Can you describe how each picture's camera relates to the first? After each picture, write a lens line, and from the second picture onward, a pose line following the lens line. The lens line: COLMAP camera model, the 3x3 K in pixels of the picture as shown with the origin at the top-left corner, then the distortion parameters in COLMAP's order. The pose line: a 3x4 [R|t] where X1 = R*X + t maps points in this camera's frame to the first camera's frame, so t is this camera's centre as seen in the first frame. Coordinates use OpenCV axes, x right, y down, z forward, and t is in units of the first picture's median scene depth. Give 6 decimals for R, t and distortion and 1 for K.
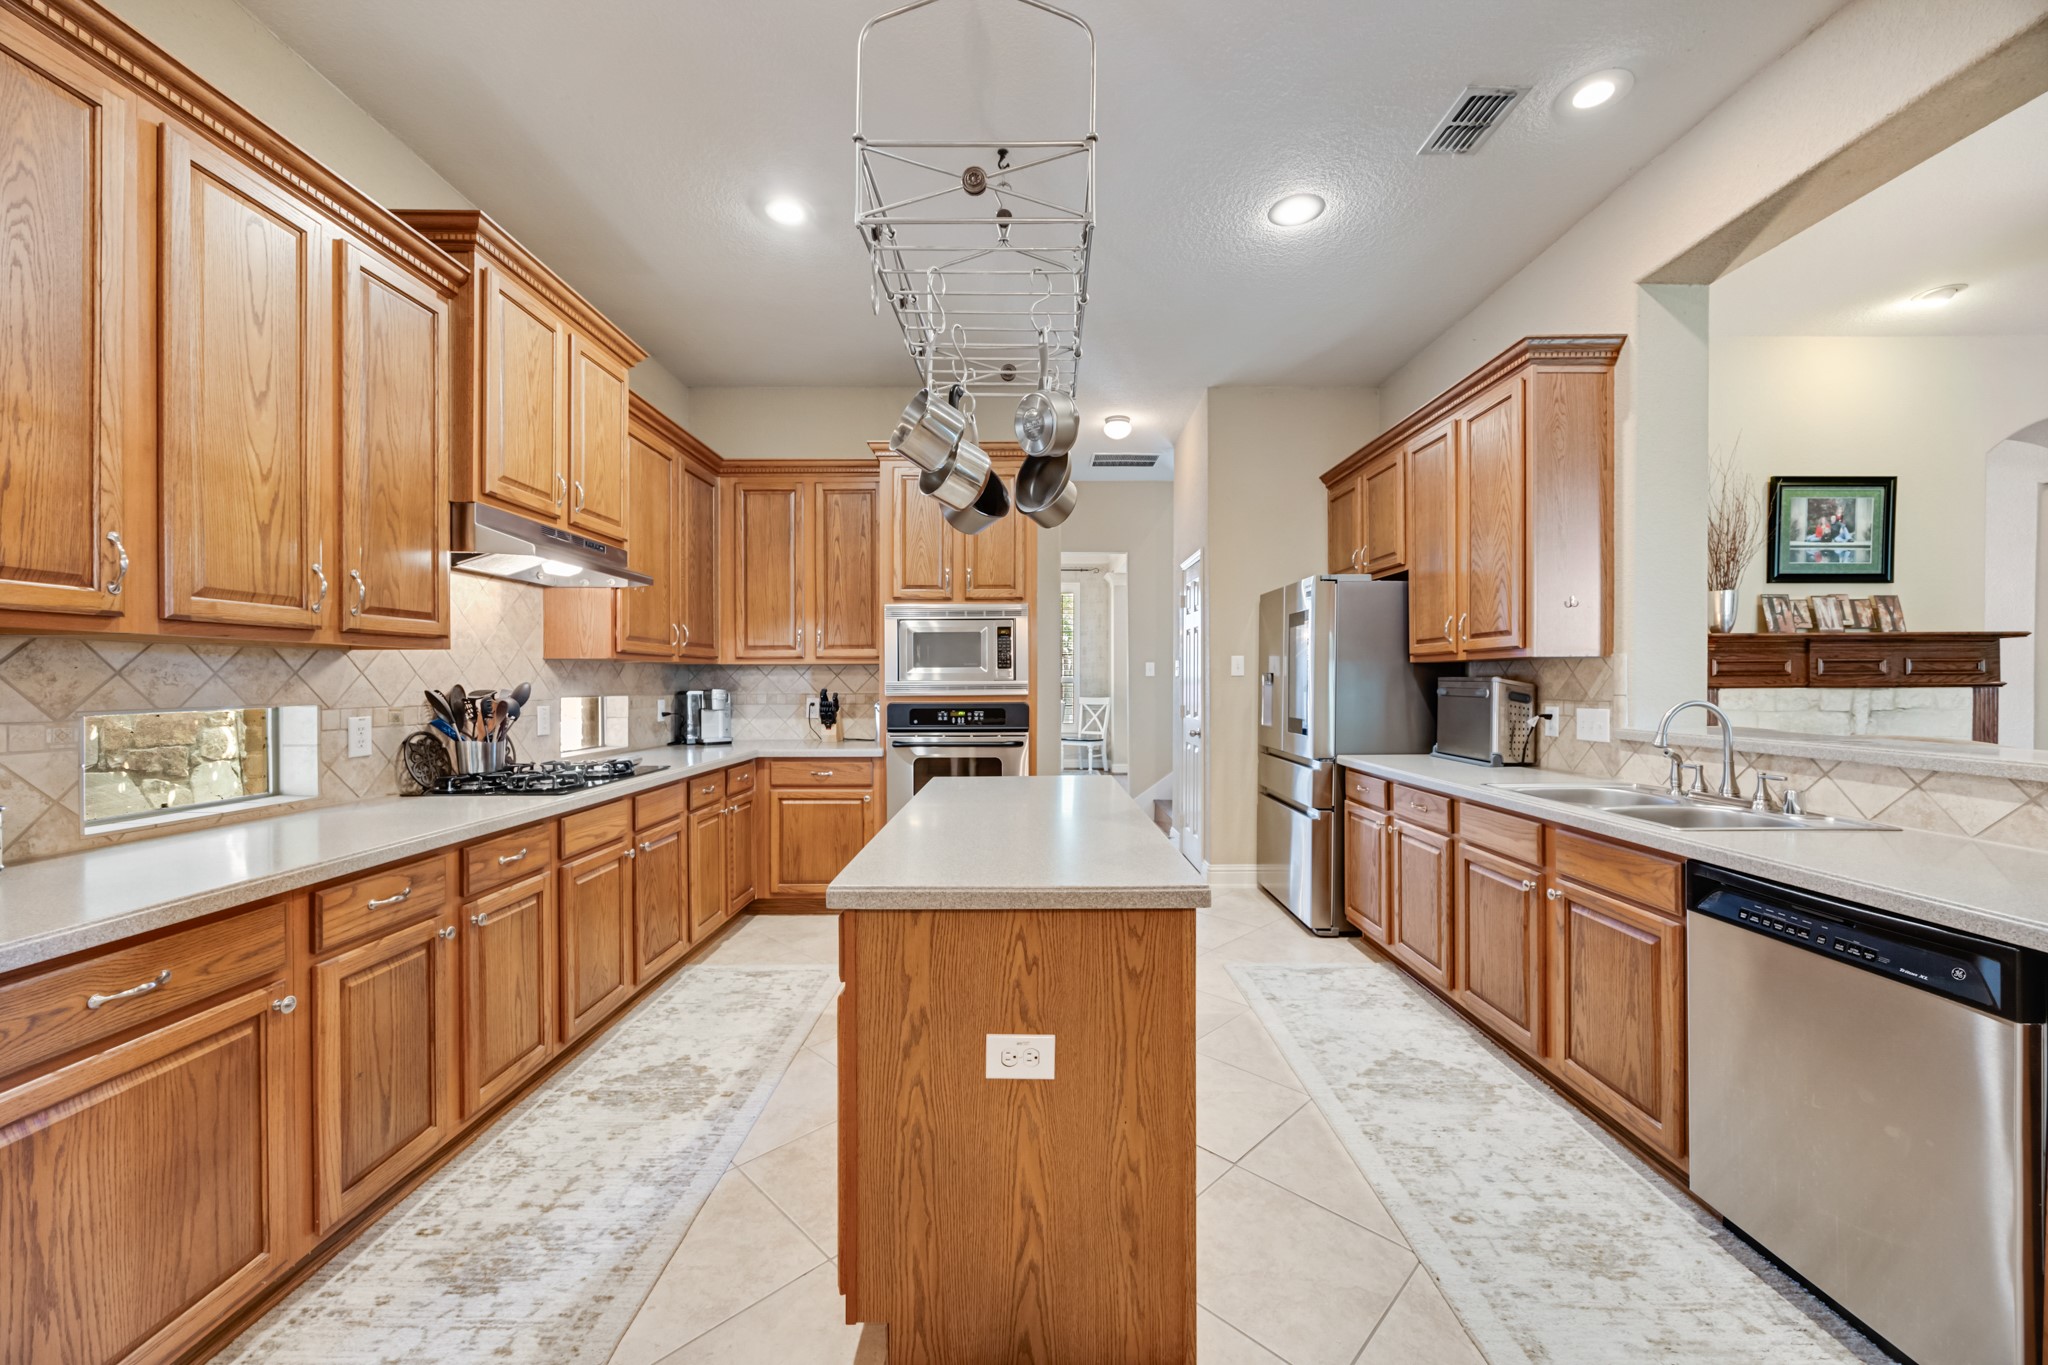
lens RADIAL K [[790.1, 0, 1035.0], [0, 790.1, 685.2], [0, 0, 1]] dist [0.001603, -0.000154]
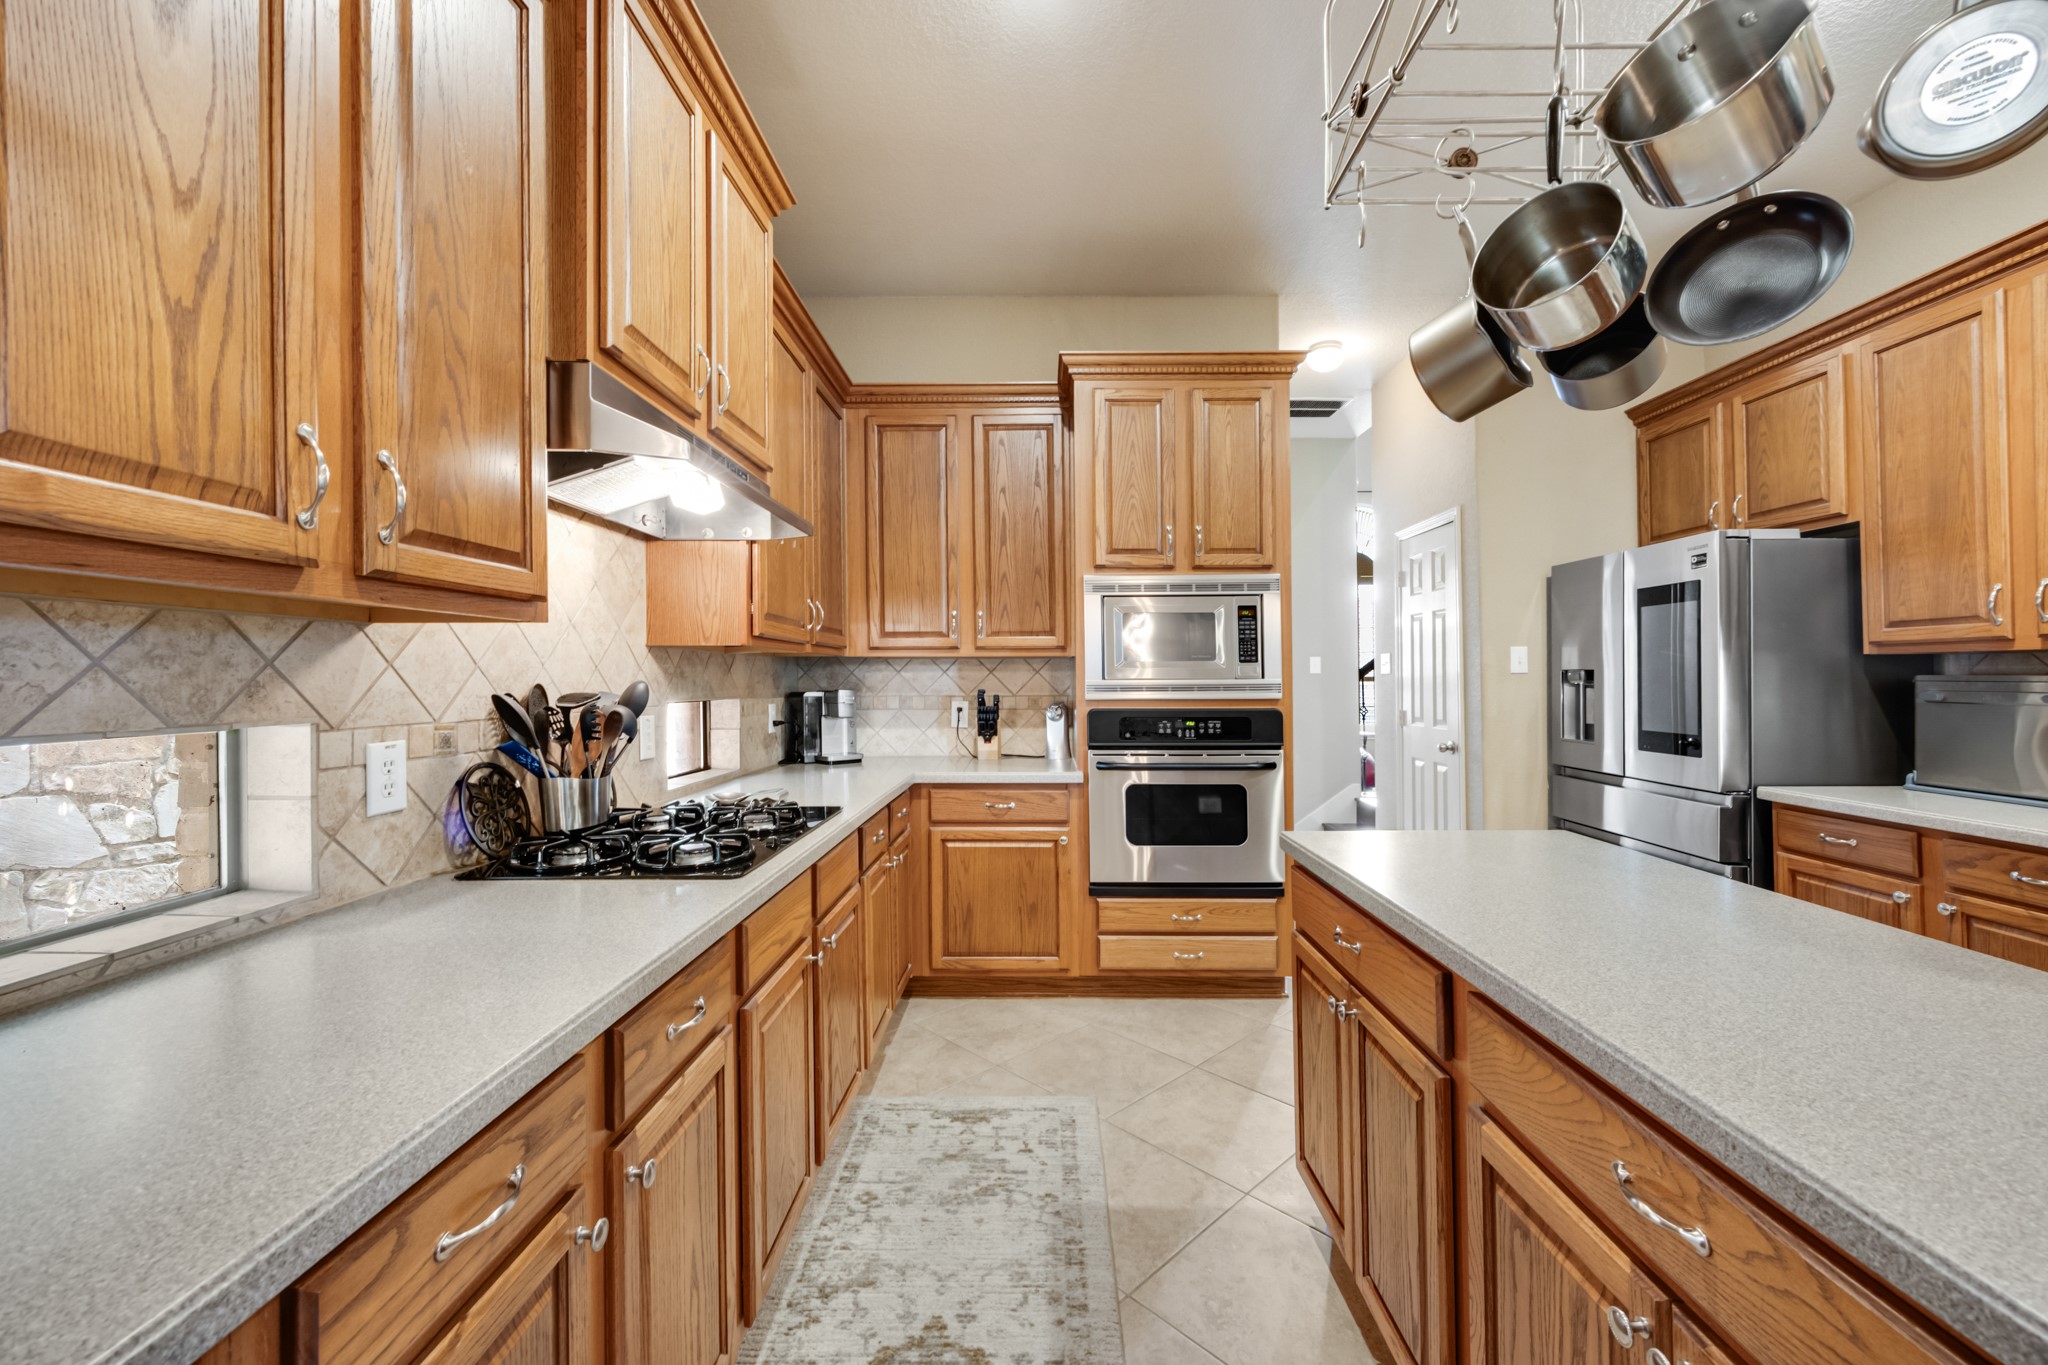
lens RADIAL K [[790.1, 0, 1024.5], [0, 790.1, 684.8], [0, 0, 1]] dist [0.001603, -0.000154]
pose [[0.999970, 0.001973, -0.007523, -0.319907], [-0.001954, 0.999995, 0.002522, -0.002477], [0.007528, -0.002507, 0.999969, 0.356507]]
